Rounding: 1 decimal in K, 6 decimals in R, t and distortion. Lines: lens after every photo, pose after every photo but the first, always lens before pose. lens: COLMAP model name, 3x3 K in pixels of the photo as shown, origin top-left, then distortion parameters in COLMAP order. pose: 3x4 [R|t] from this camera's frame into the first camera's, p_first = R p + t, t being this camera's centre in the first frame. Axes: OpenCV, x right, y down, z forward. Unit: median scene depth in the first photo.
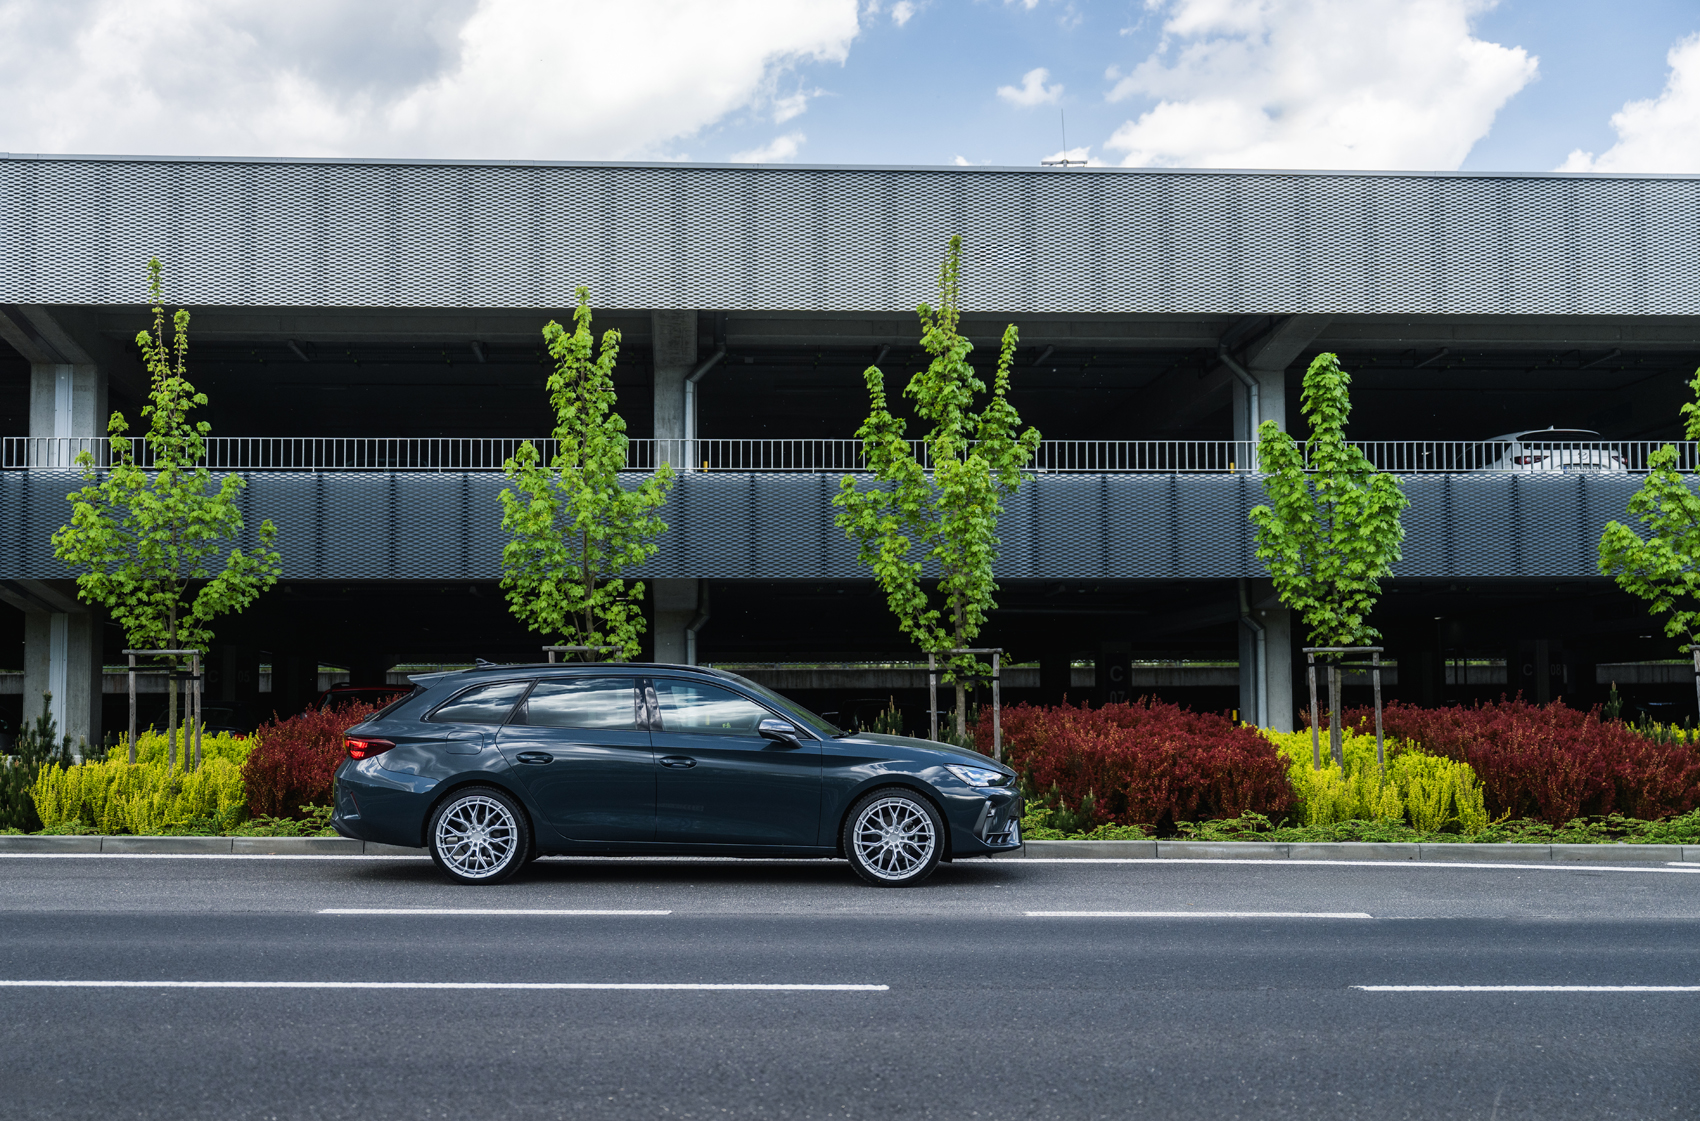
lens RADIAL K [[2000.1, 0, 845.7], [0, 2000.1, 563.7], [0, 0, 1]] dist [-0.008835, 0.000000]
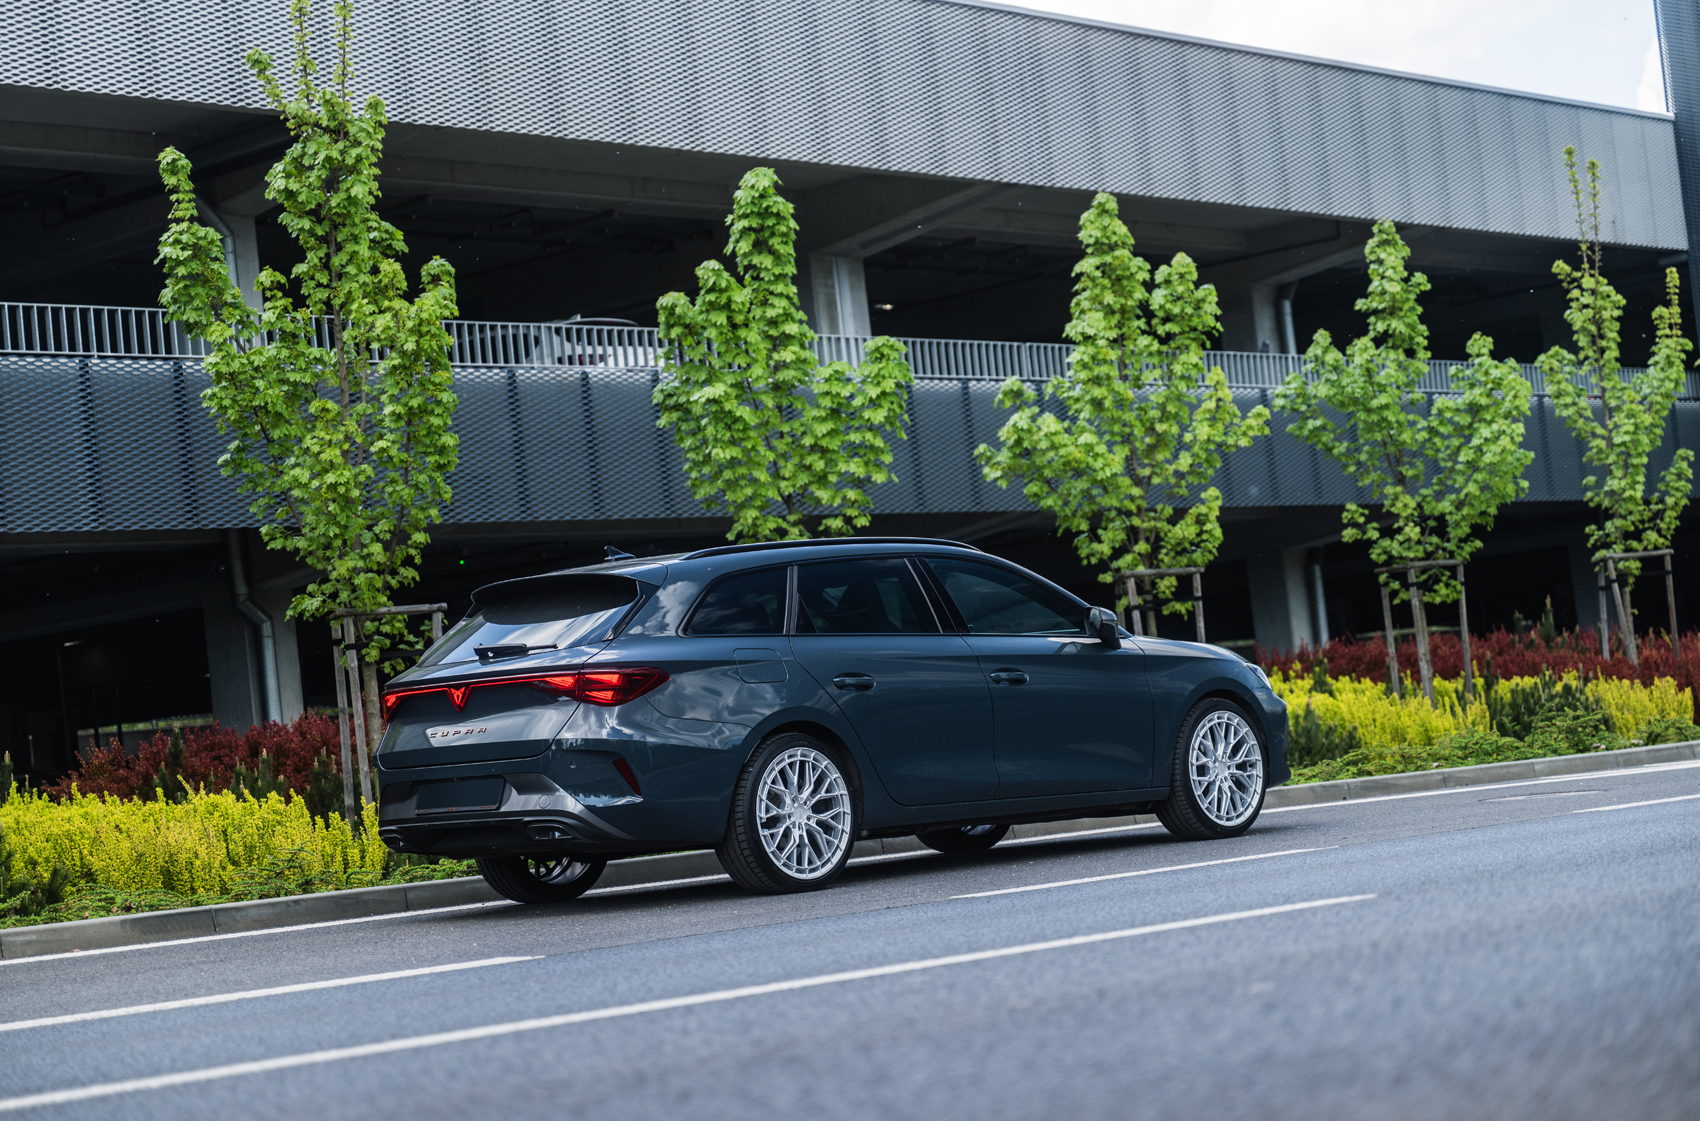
lens RADIAL K [[3388.2, 0, 849.4], [0, 3388.2, 558.8], [0, 0, 1]] dist [-0.008810, 0.000000]
pose [[0.700161, -0.024411, 0.713568, -0.608191], [0.044627, 0.998957, -0.009614, 0.045199], [-0.712589, 0.038576, 0.700520, 0.164927]]
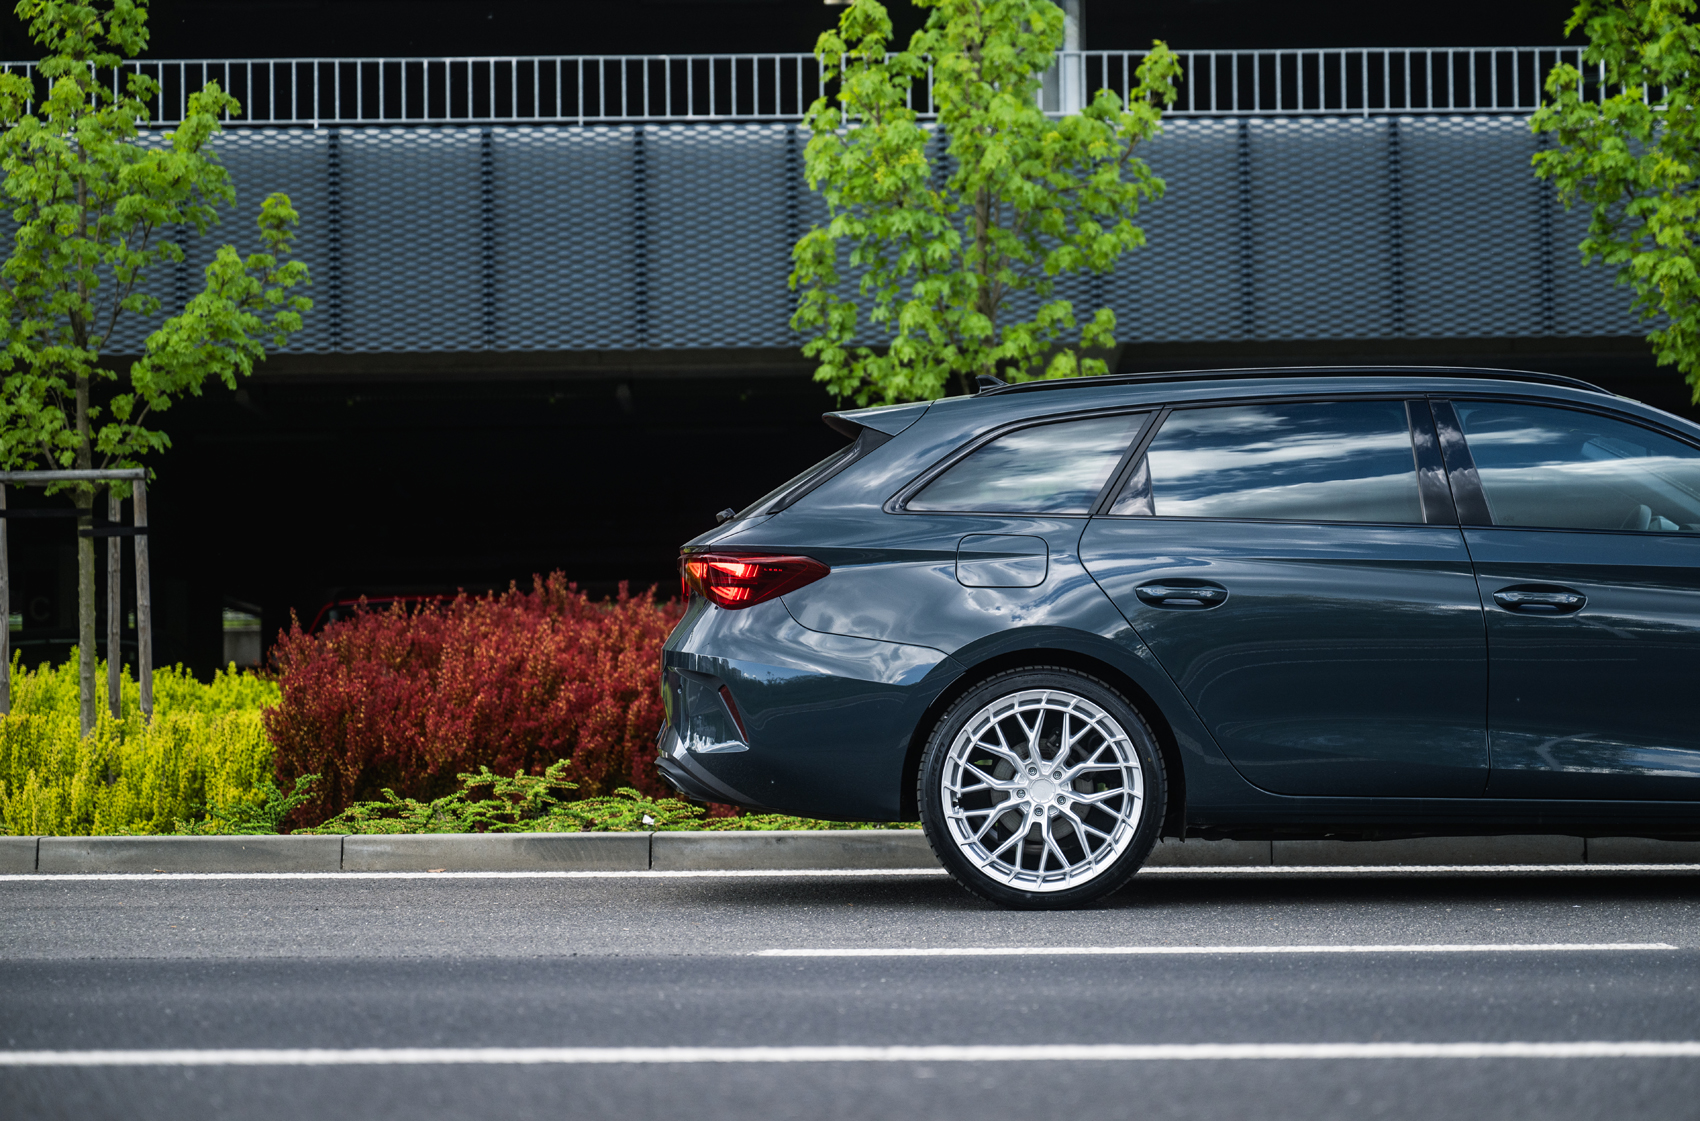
lens RADIAL K [[3645.8, 0, 854.3], [0, 3645.8, 563.5], [0, 0, 1]] dist [0.065589, 0.000000]
pose [[0.998703, -0.012464, -0.049359, -0.122293], [0.013610, 0.999644, 0.022963, 0.048384], [0.049055, -0.023605, 0.998517, 0.173535]]
